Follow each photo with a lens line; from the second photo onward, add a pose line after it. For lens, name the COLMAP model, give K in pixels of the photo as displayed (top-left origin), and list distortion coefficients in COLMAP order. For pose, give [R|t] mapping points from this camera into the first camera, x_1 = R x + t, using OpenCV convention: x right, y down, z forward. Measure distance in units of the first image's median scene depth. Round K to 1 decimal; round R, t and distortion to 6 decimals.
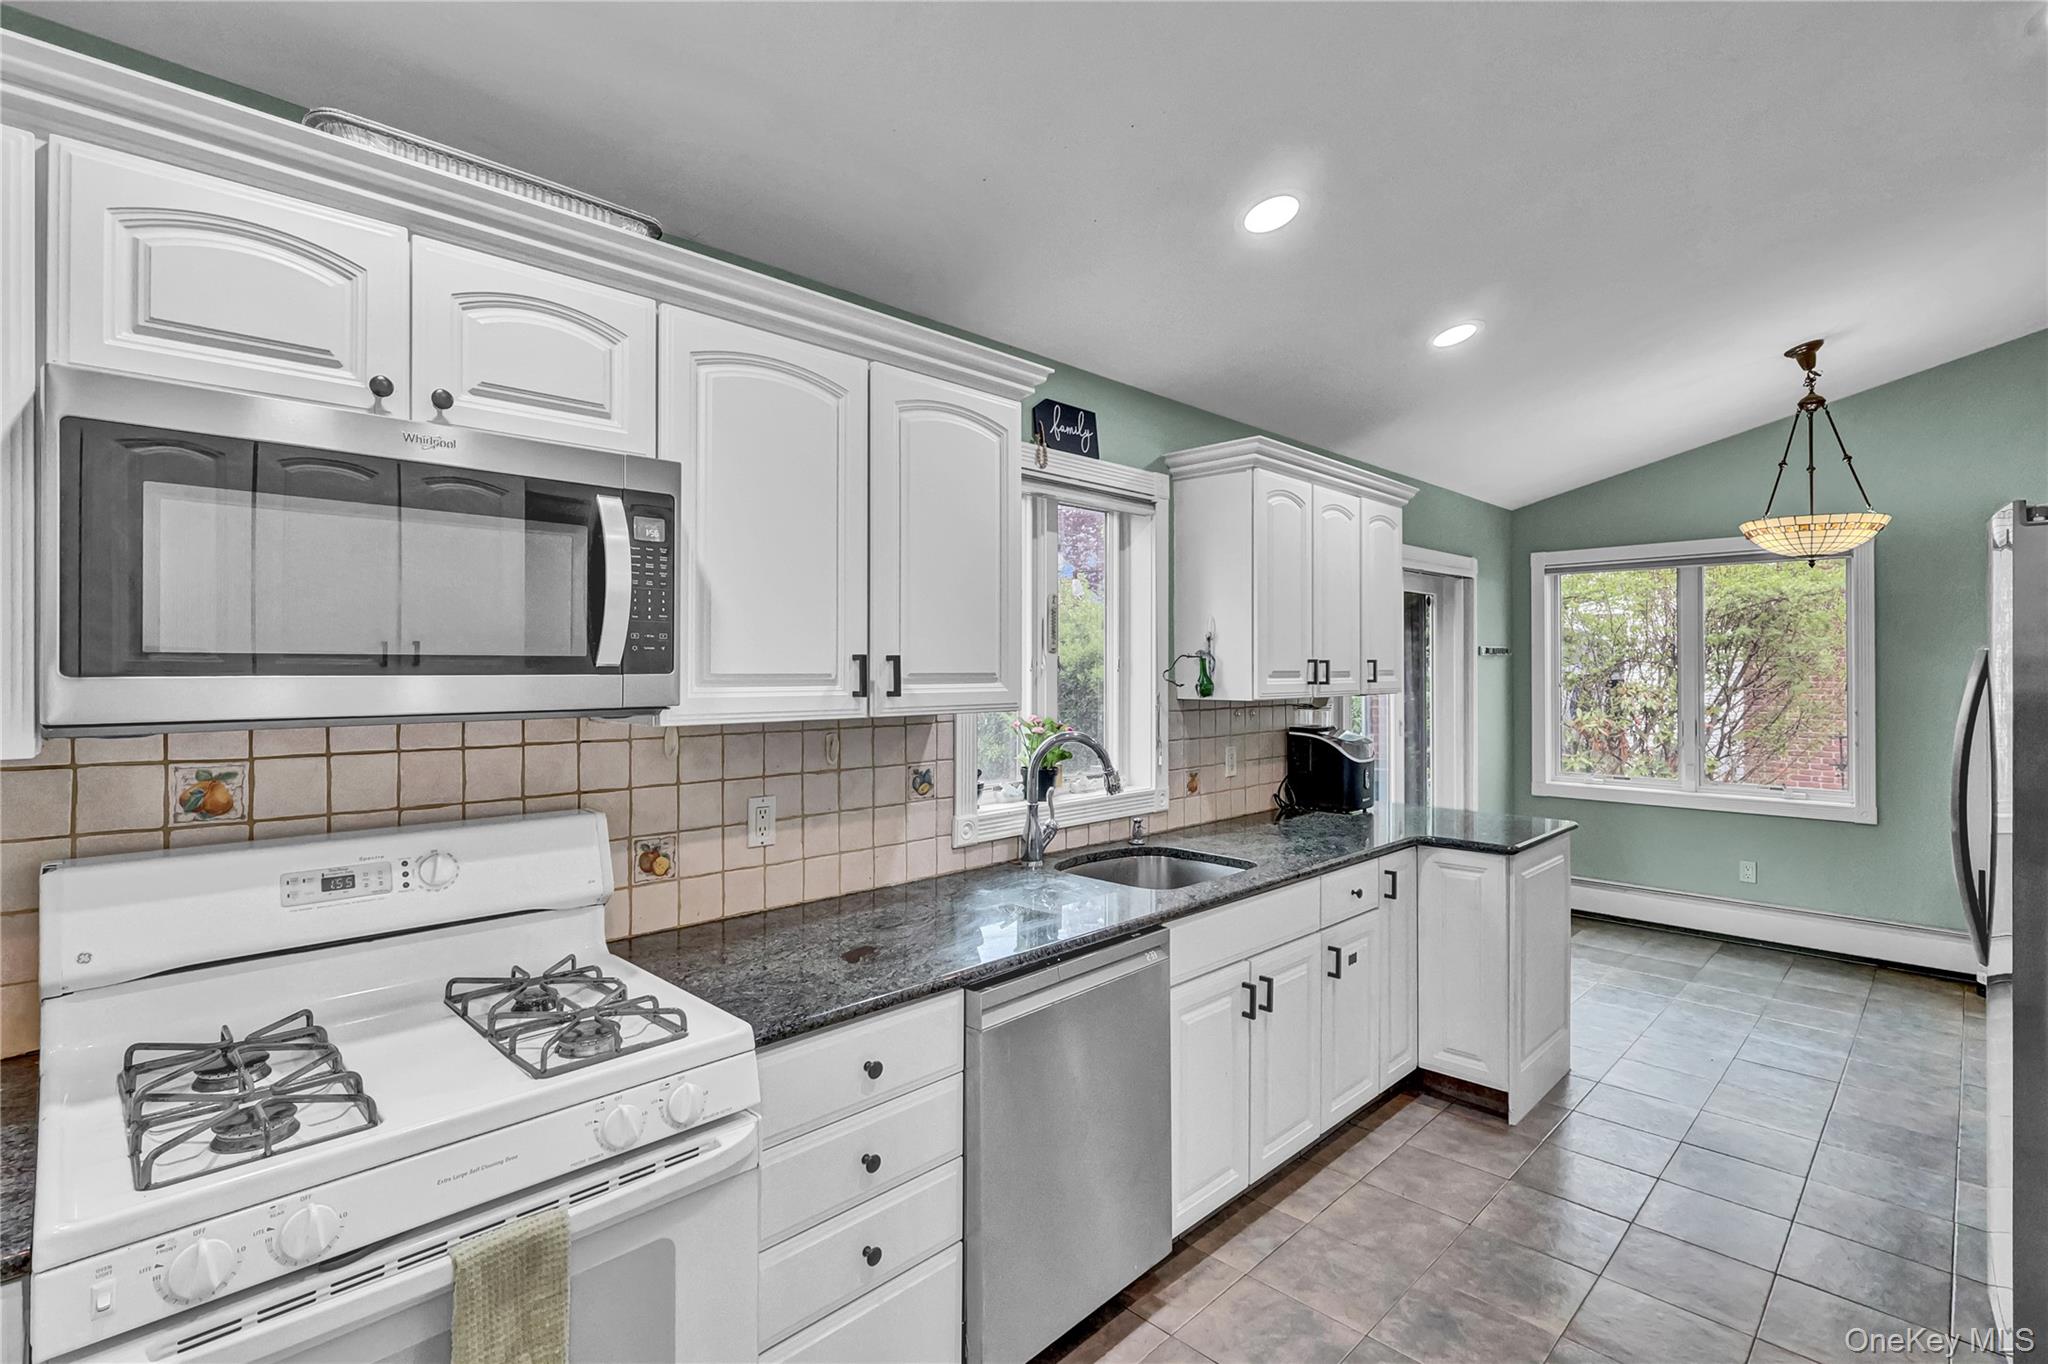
lens RADIAL K [[951.5, 0, 1023.2], [0, 951.5, 671.4], [0, 0, 1]] dist [-0.003056, 0.000190]
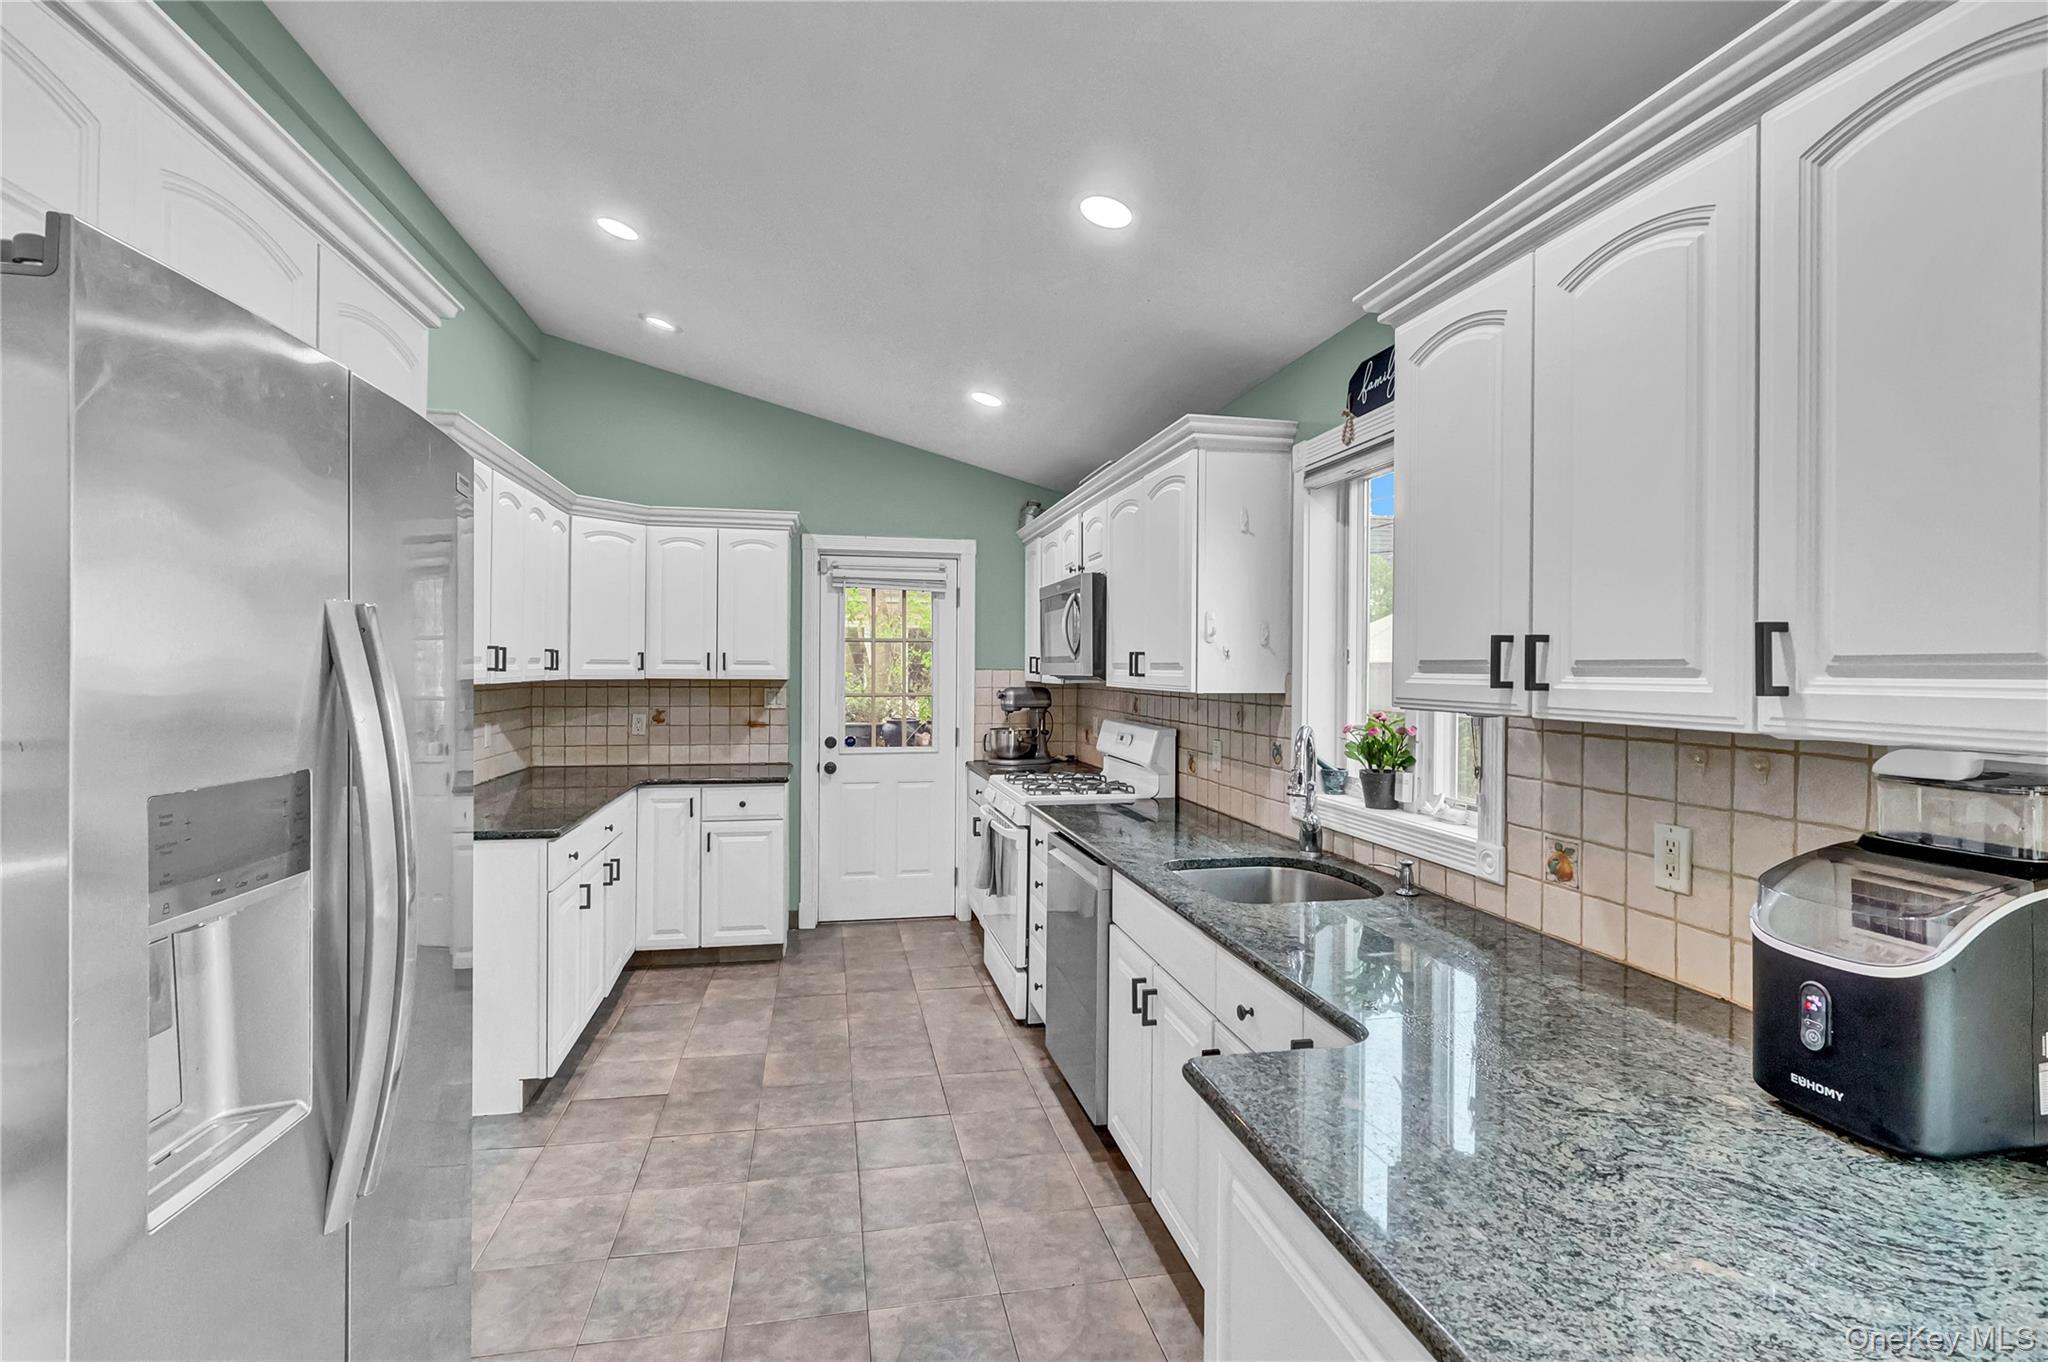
lens RADIAL K [[966.5, 0, 1018.2], [0, 966.5, 675.2], [0, 0, 1]] dist [-0.002049, 0.000029]
pose [[-0.551098, 0.005141, -0.834425, 1.355086], [-0.007931, 0.999904, 0.011399, 0.005661], [0.834403, 0.012900, -0.551004, 1.717783]]
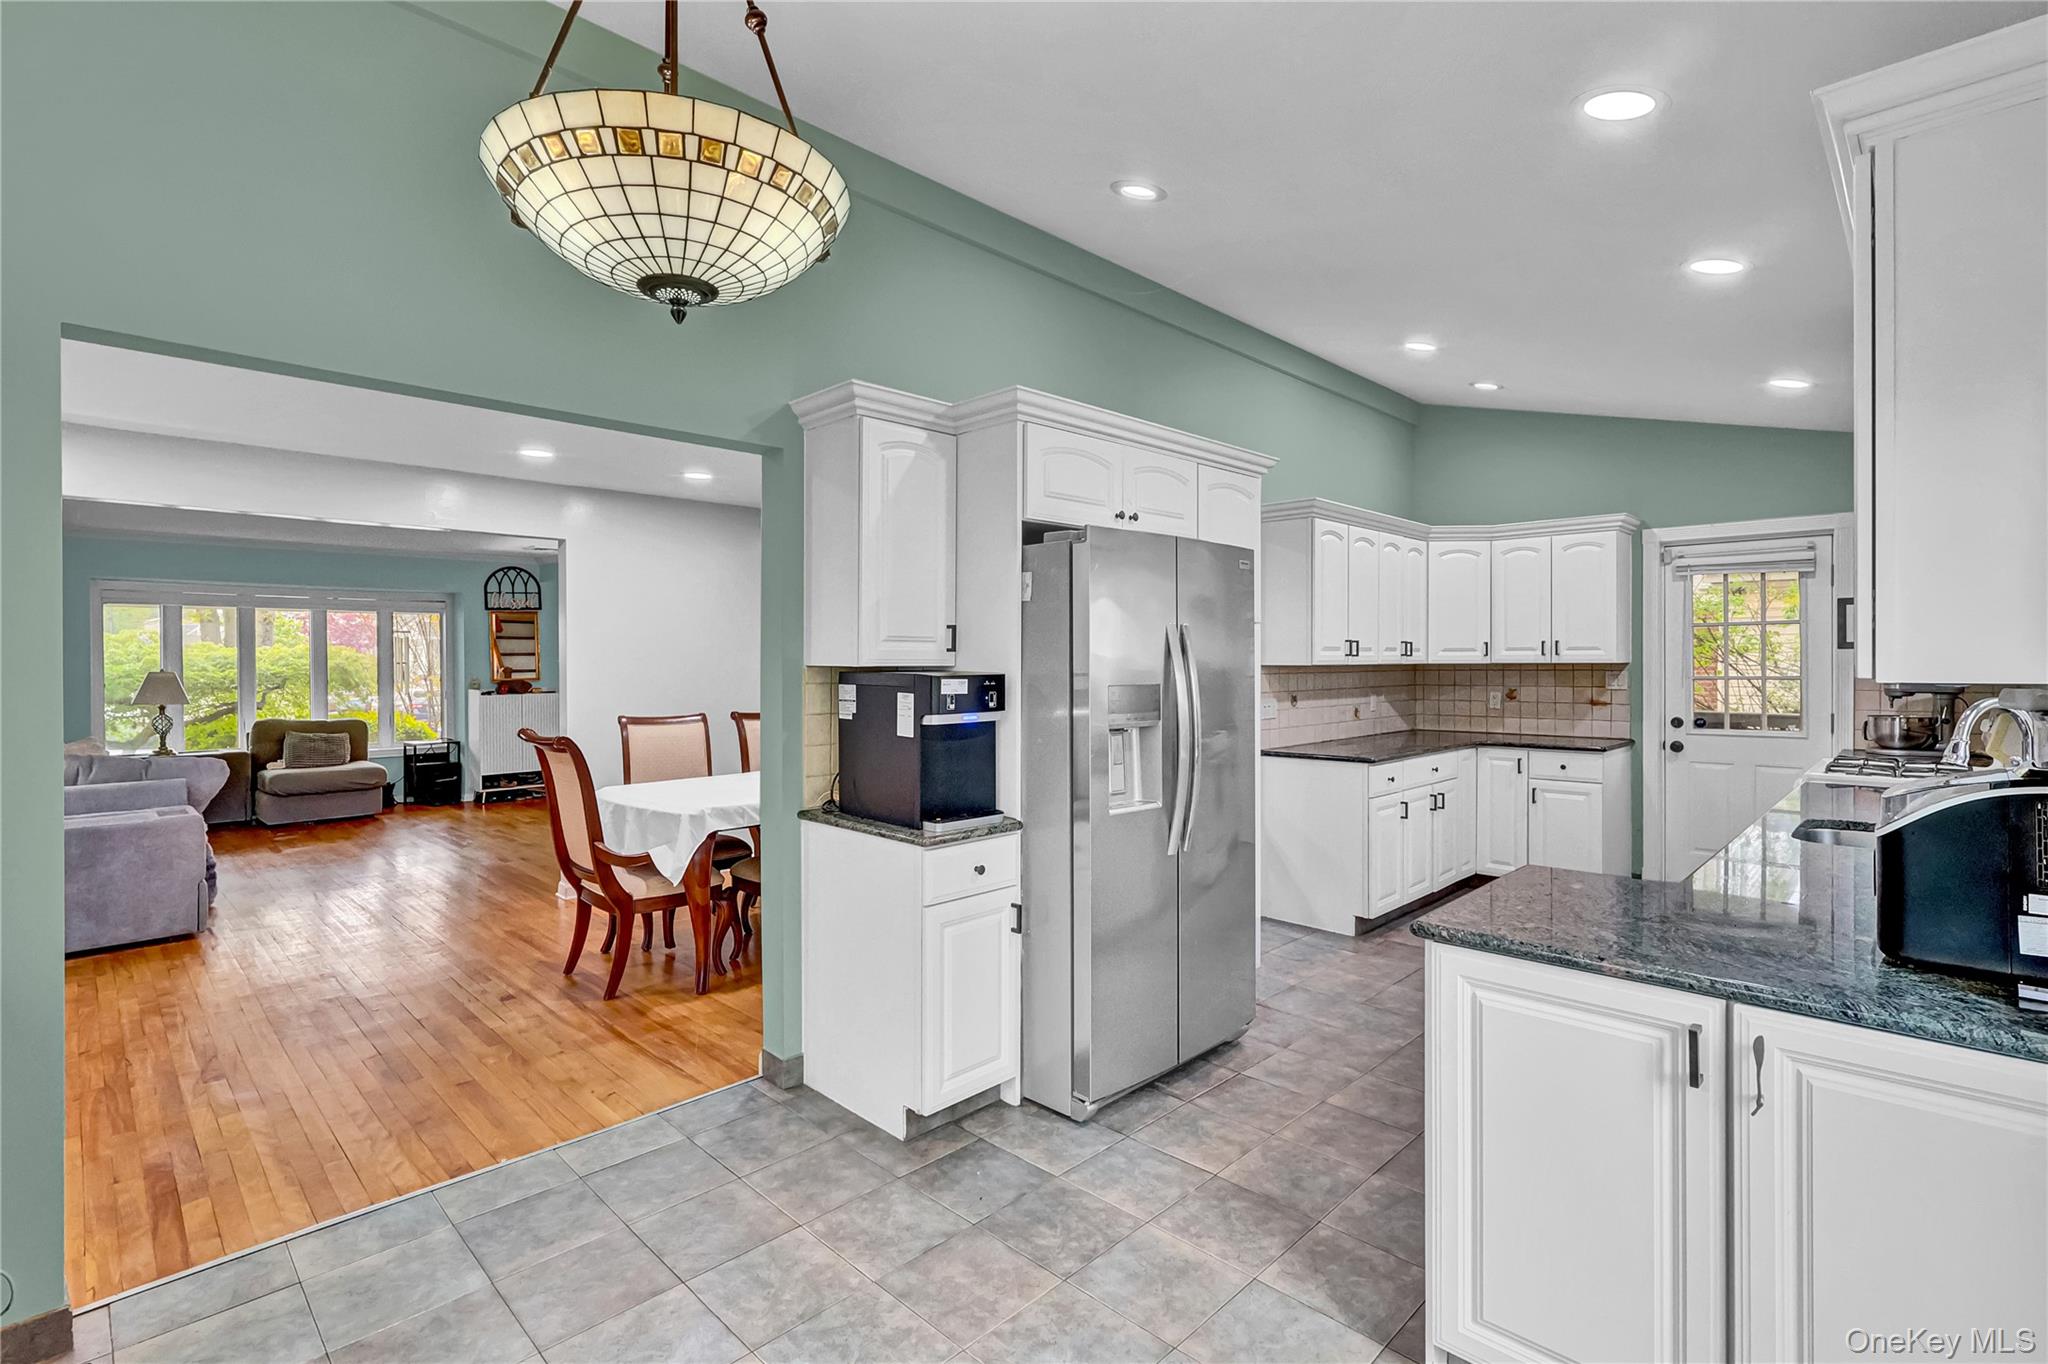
lens RADIAL K [[951.0, 0, 1029.1], [0, 951.0, 664.8], [0, 0, 1]] dist [-0.003706, -0.000316]
pose [[-0.999851, 0.007381, -0.015613, 1.354566], [0.007274, 0.999950, 0.006865, 0.023452], [0.015663, 0.006750, -0.999855, 2.542737]]
